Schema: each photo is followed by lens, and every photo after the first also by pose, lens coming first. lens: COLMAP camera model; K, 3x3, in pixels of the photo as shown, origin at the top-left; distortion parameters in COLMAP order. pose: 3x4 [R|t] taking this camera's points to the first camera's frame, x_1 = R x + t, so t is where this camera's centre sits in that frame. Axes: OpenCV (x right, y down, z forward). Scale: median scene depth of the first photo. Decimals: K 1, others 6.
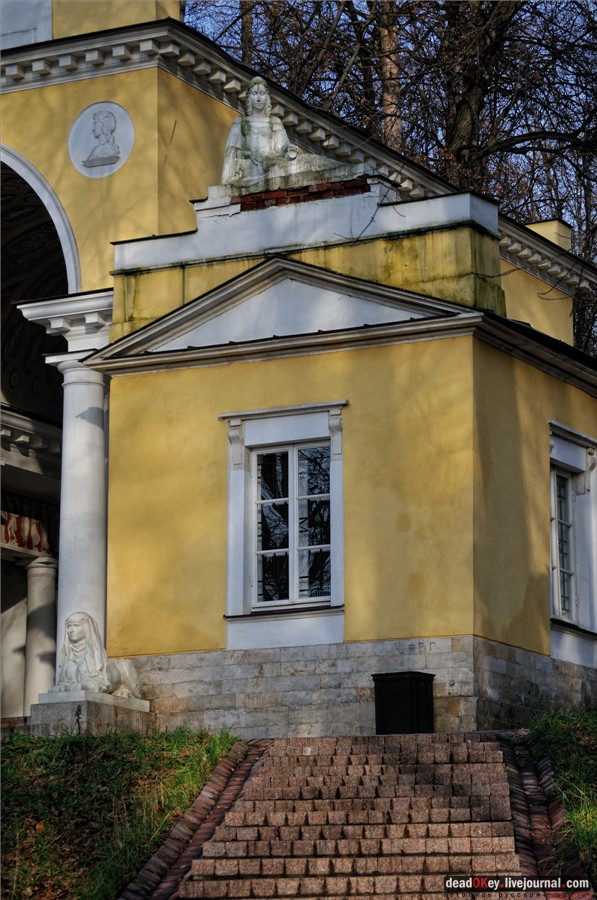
lens RADIAL K [[2898.0, 0, 298.5], [0, 2898.0, 450.0], [0, 0, 1]] dist [0.484478, -0.042540]
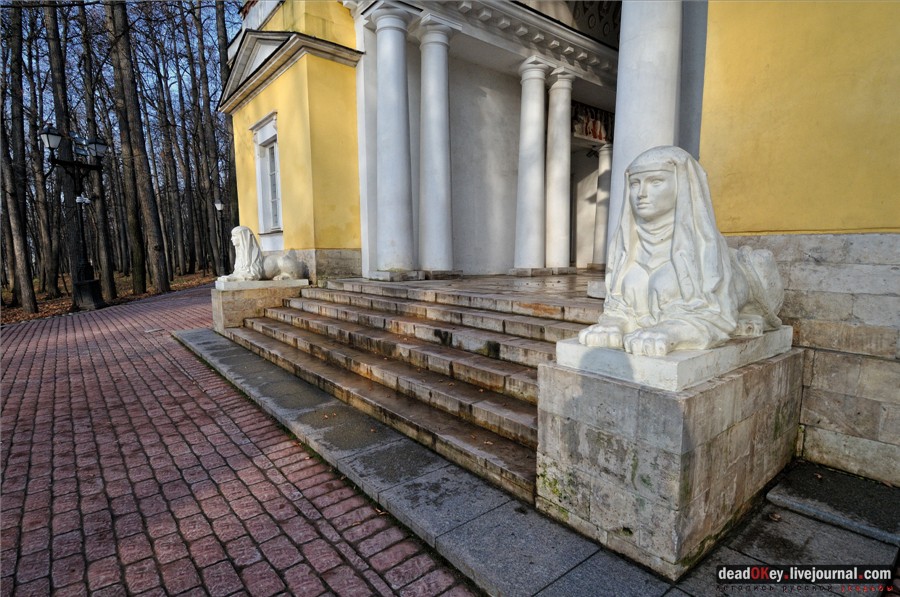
lens RADIAL K [[459.7, 0, 448.8], [0, 459.7, 314.0], [0, 0, 1]] dist [0.001639, 0.000040]
pose [[0.912287, 0.061641, -0.404886, -0.059080], [0.074320, 0.947278, 0.311673, 0.043759], [0.402751, -0.314426, 0.859609, 0.727268]]
